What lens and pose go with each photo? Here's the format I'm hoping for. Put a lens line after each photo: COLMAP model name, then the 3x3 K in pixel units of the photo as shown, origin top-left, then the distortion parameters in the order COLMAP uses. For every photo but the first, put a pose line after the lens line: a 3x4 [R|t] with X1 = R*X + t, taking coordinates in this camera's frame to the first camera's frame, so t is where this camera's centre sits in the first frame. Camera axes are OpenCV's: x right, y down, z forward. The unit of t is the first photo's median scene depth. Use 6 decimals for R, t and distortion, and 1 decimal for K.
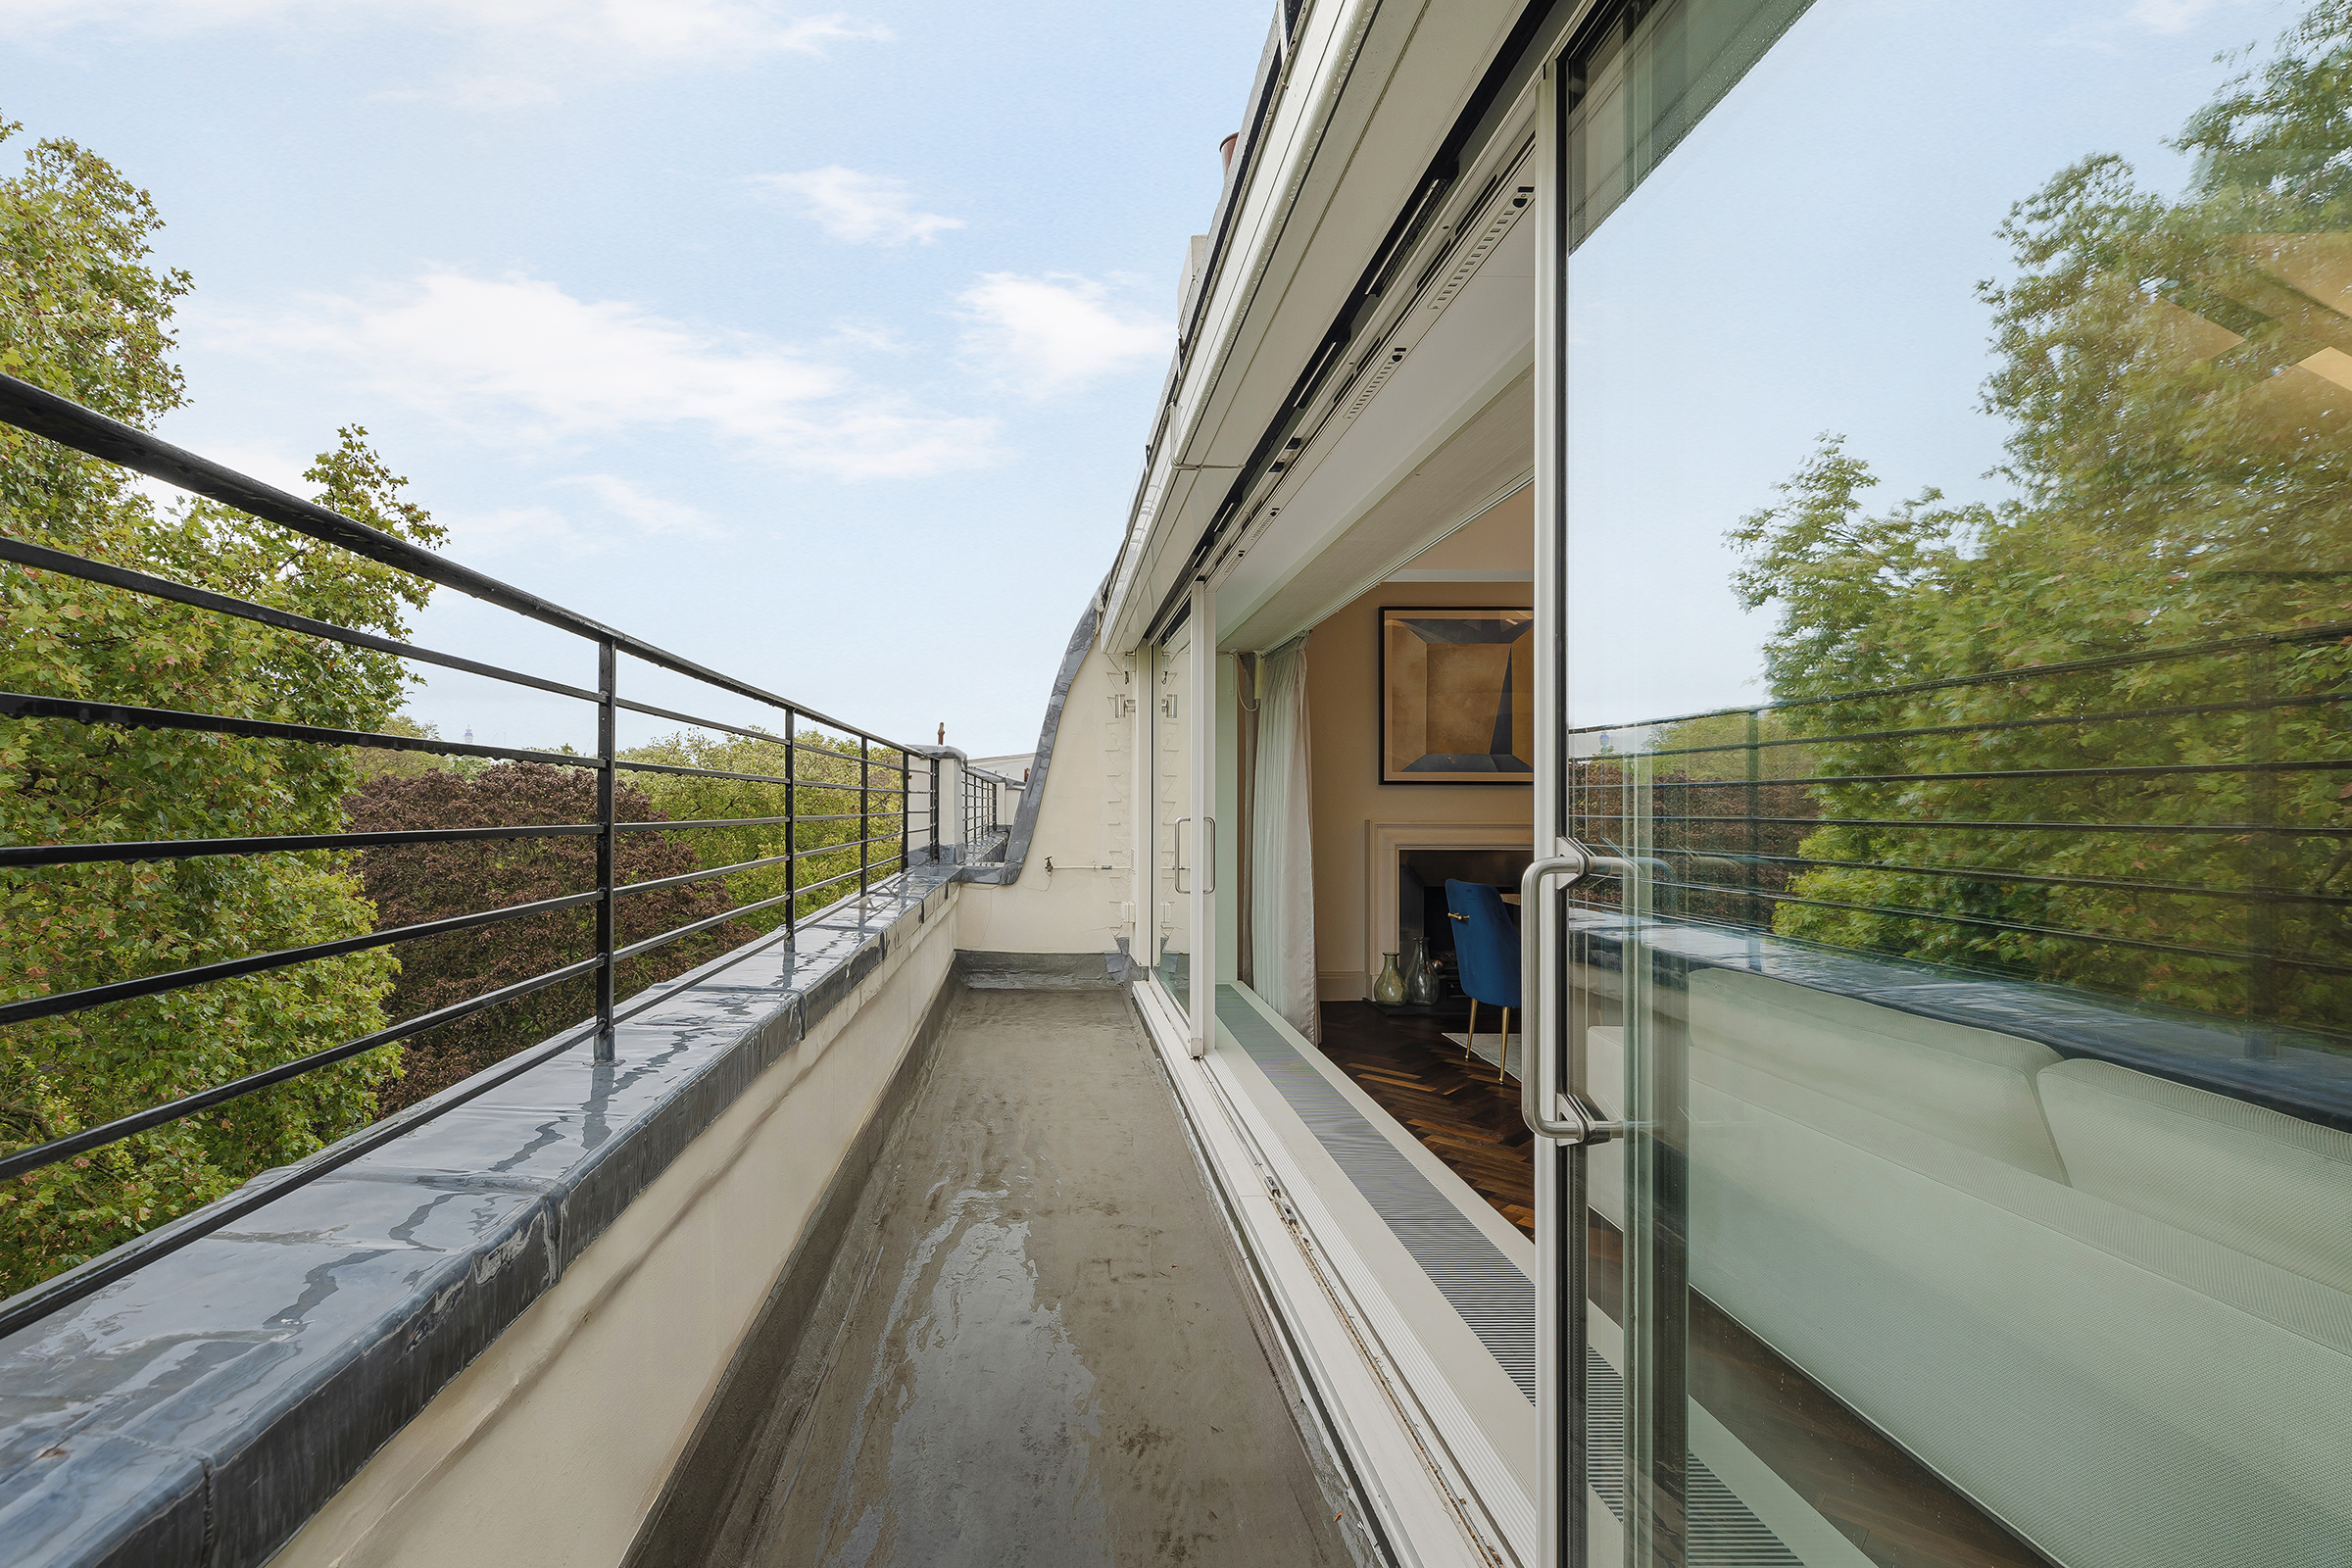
lens RADIAL K [[1076.2, 0, 1163.1], [0, 1076.2, 822.2], [0, 0, 1]] dist [-0.001632, -0.000213]
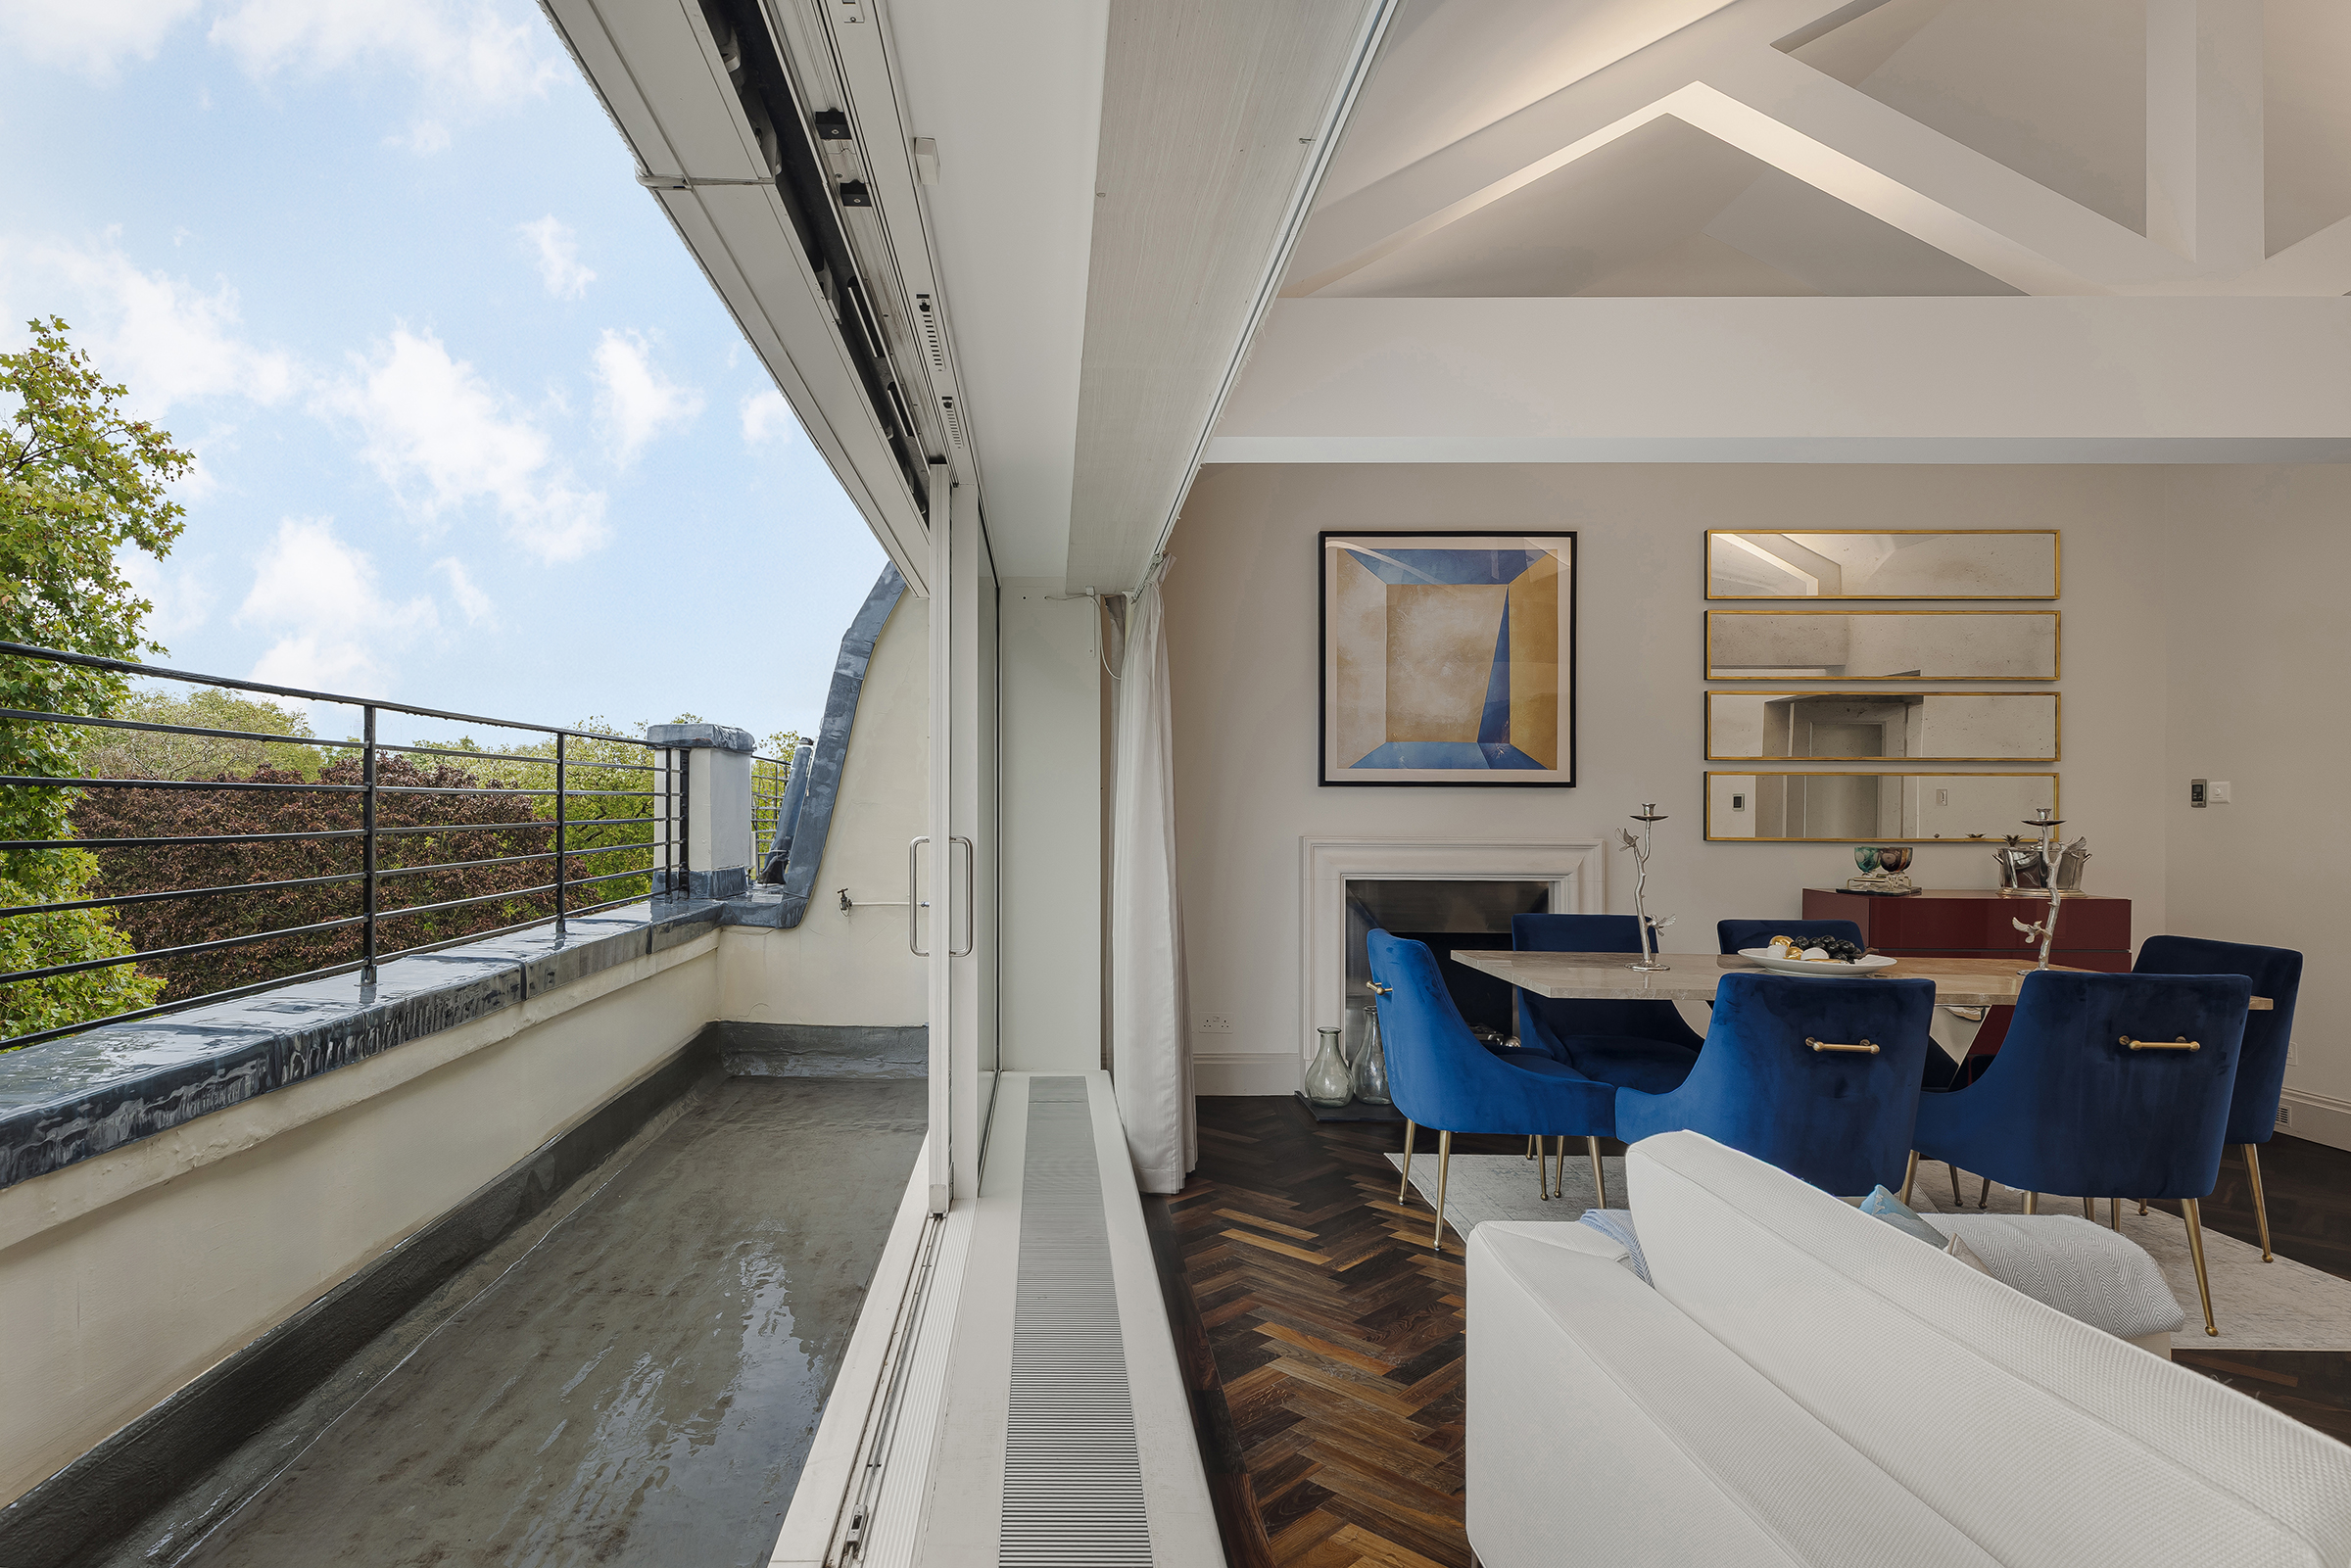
lens RADIAL K [[1302.6, 0, 1176.6], [0, 1302.6, 826.4], [0, 0, 1]] dist [0.000191, 0.000497]
pose [[0.999943, 0.001515, -0.010573, 0.117824], [-0.001556, 0.999991, -0.003931, -0.005337], [0.010567, 0.003947, 0.999936, 0.152845]]
